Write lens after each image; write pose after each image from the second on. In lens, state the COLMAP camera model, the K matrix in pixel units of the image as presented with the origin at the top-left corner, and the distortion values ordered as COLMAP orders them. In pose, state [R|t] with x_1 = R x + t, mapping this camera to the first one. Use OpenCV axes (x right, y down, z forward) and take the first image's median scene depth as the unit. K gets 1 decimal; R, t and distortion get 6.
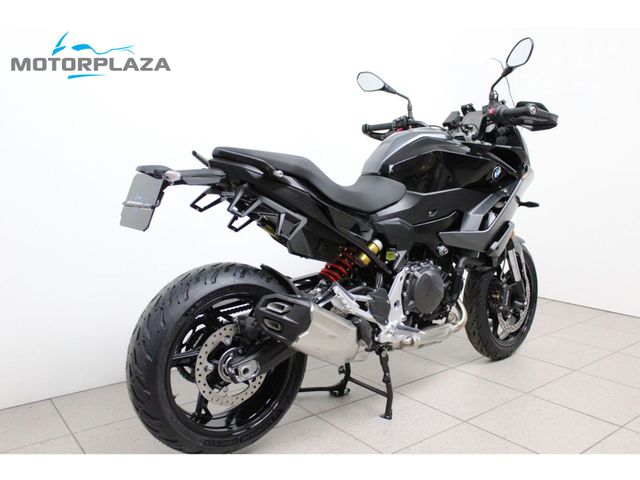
lens RADIAL K [[588.9, 0, 319.5], [0, 588.9, 239.8], [0, 0, 1]] dist [-0.063754, -0.003708]
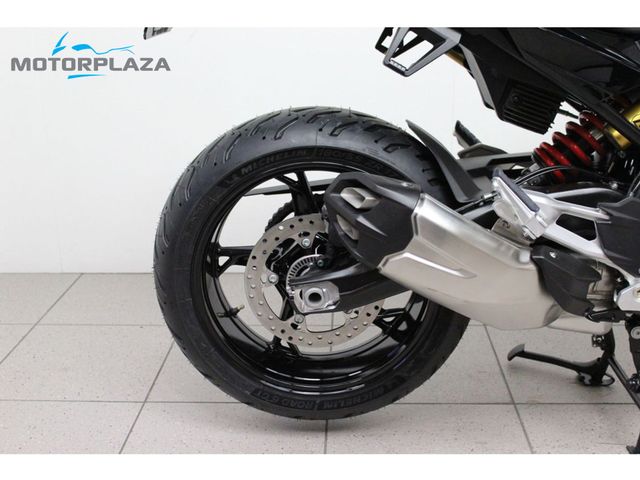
lens RADIAL K [[788.2, 0, 321.5], [0, 788.2, 240.5], [0, 0, 1]] dist [-0.062740, 0.000000]
pose [[0.774536, 0.196211, -0.601328, 0.287230], [-0.081816, 0.973762, 0.212353, 0.001589], [0.627216, -0.115276, 0.770267, 0.342260]]
